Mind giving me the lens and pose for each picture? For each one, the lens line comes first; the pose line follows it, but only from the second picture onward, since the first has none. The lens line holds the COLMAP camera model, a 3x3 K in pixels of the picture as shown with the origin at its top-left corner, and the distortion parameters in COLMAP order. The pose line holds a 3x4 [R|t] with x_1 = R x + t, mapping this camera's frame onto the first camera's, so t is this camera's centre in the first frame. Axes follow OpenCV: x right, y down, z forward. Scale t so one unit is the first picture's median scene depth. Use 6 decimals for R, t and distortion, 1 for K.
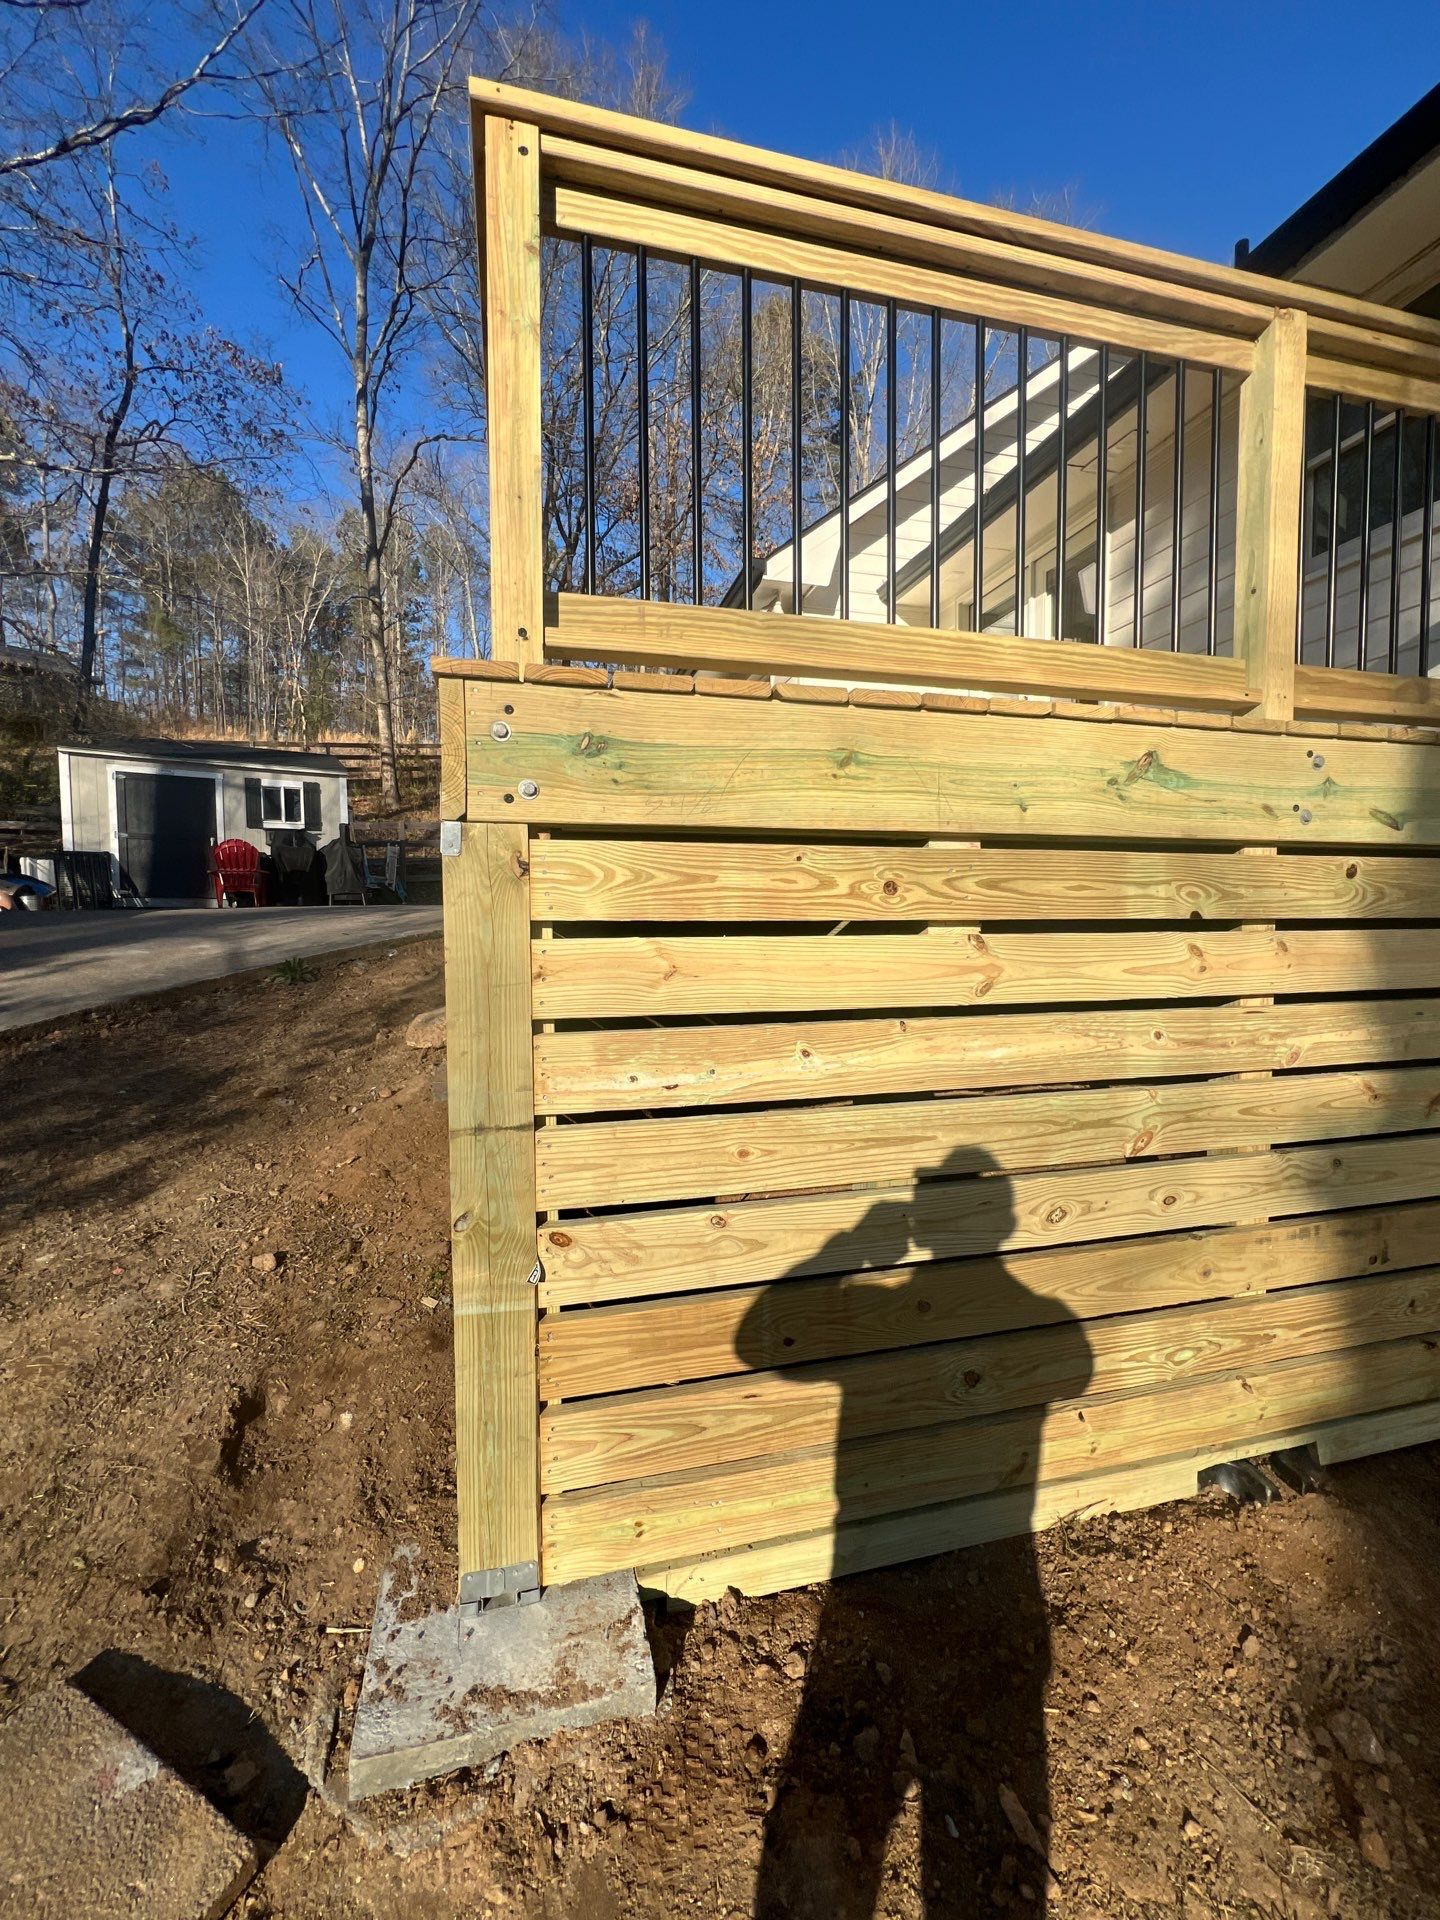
lens RADIAL K [[808.6, 0, 726.0], [0, 808.6, 952.4], [0, 0, 1]] dist [0.000222, 0.000622]
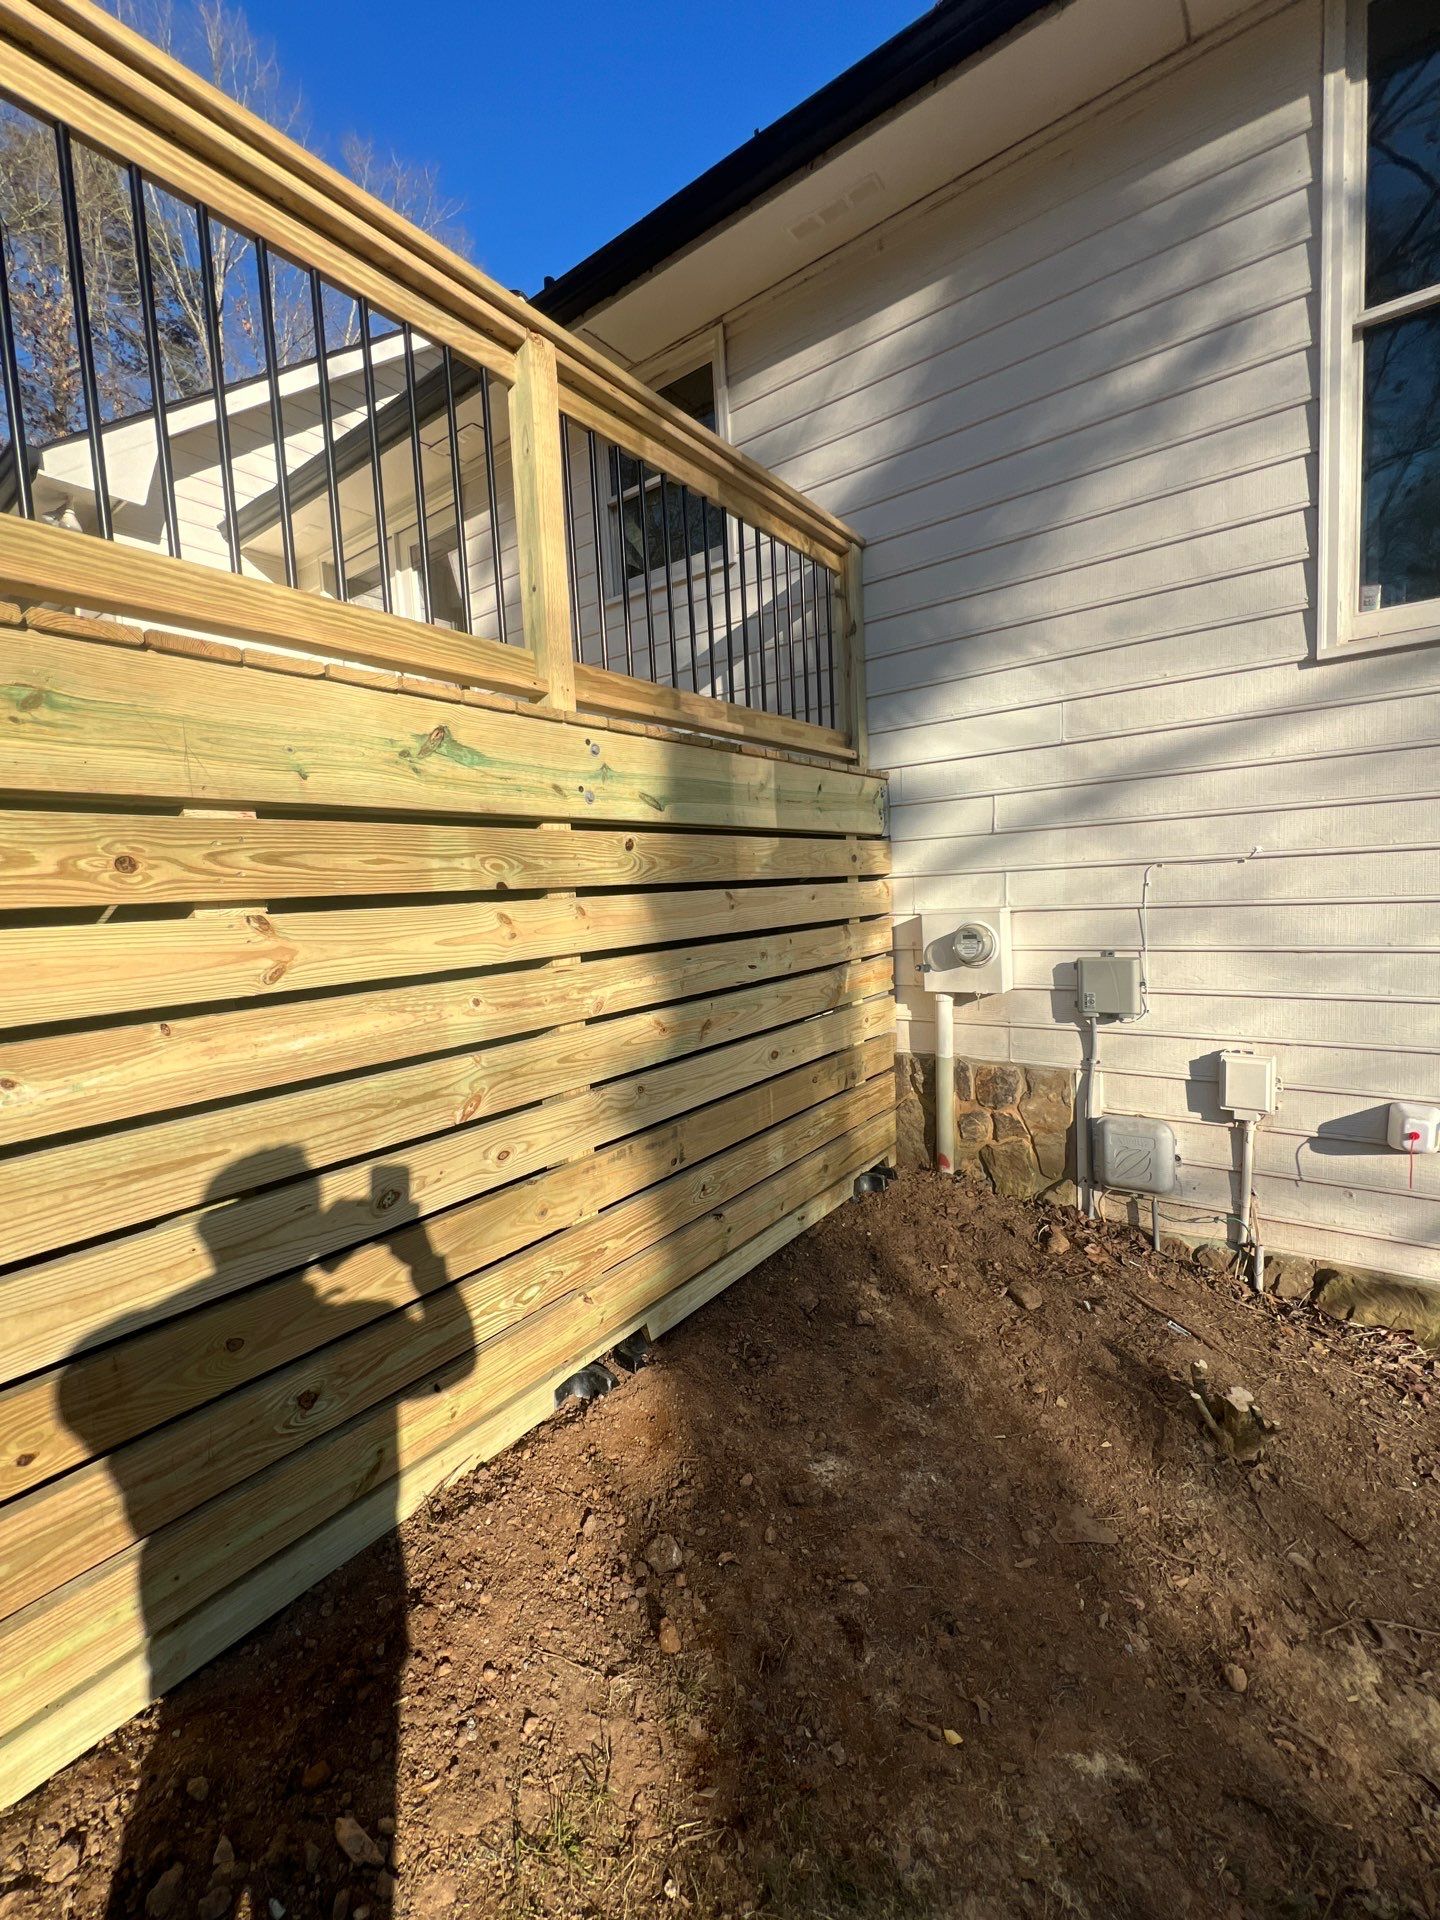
lens RADIAL K [[808.6, 0, 726.0], [0, 808.6, 952.4], [0, 0, 1]] dist [0.000222, 0.000622]
pose [[0.779949, -0.086035, 0.619901, 0.140374], [0.073615, 0.996242, 0.045645, 0.014118], [-0.621498, 0.010033, 0.783351, -0.016305]]
